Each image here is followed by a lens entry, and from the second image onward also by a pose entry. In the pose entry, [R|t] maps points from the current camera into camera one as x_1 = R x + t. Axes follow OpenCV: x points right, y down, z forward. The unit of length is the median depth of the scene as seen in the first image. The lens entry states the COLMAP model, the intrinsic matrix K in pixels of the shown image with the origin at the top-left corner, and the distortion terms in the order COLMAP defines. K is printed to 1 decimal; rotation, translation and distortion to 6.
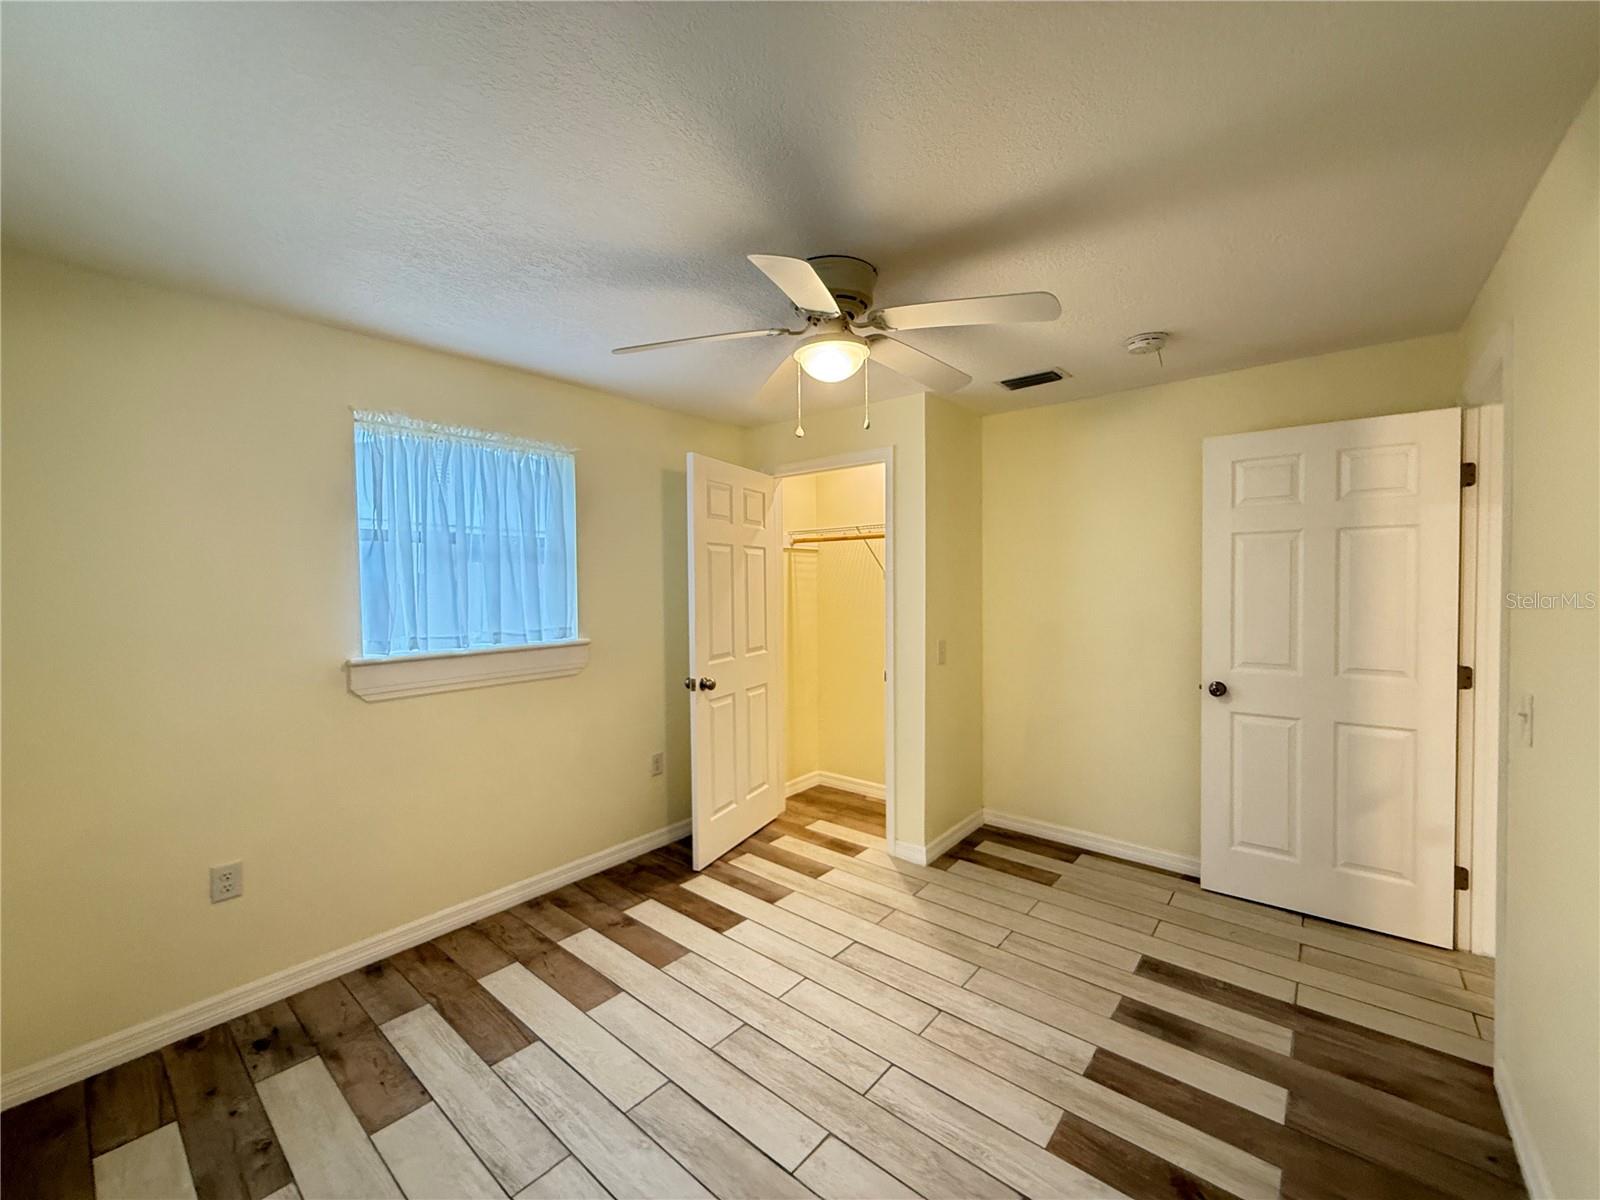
lens RADIAL K [[634.4, 0, 795.9], [0, 634.4, 596.2], [0, 0, 1]] dist [0.001781, 0.000136]
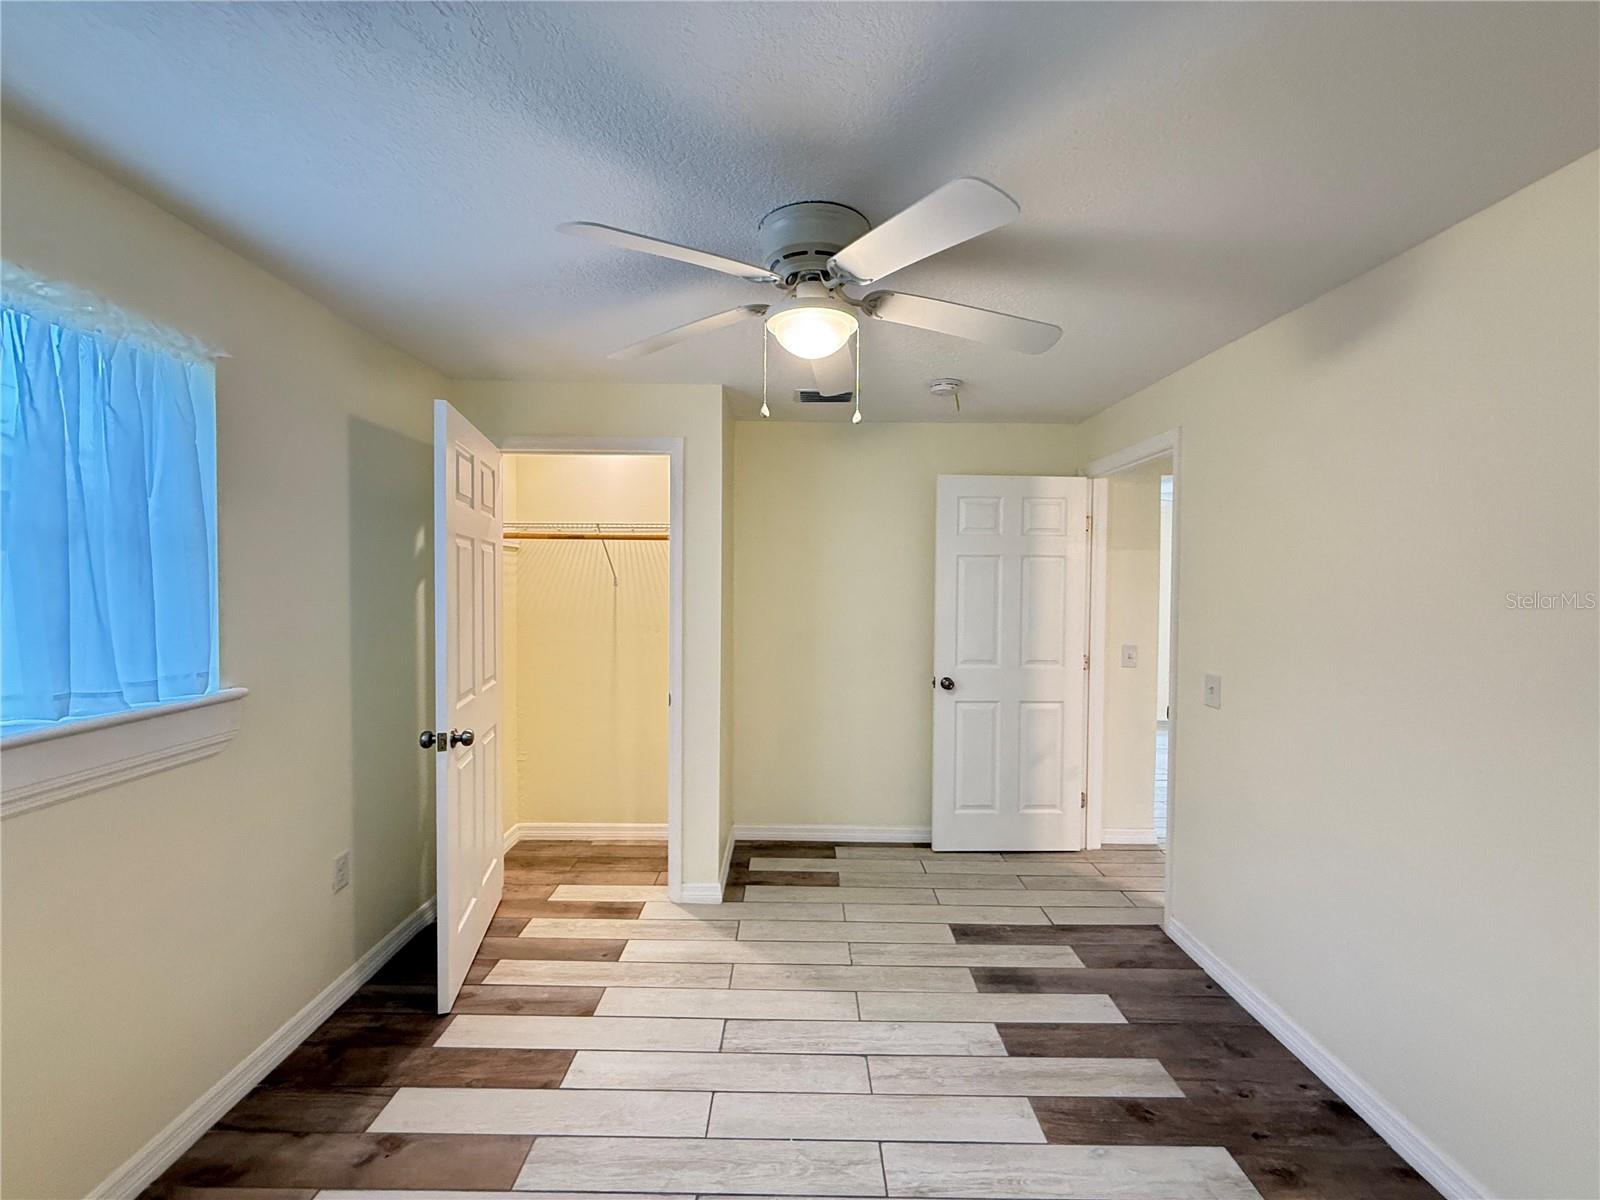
lens RADIAL K [[634.4, 0, 795.9], [0, 634.4, 596.2], [0, 0, 1]] dist [0.001781, 0.000136]
pose [[0.770174, 0.002430, 0.637829, -0.336895], [-0.001098, 0.999996, -0.002485, -0.017021], [-0.637833, 0.001214, 0.770174, 0.257090]]
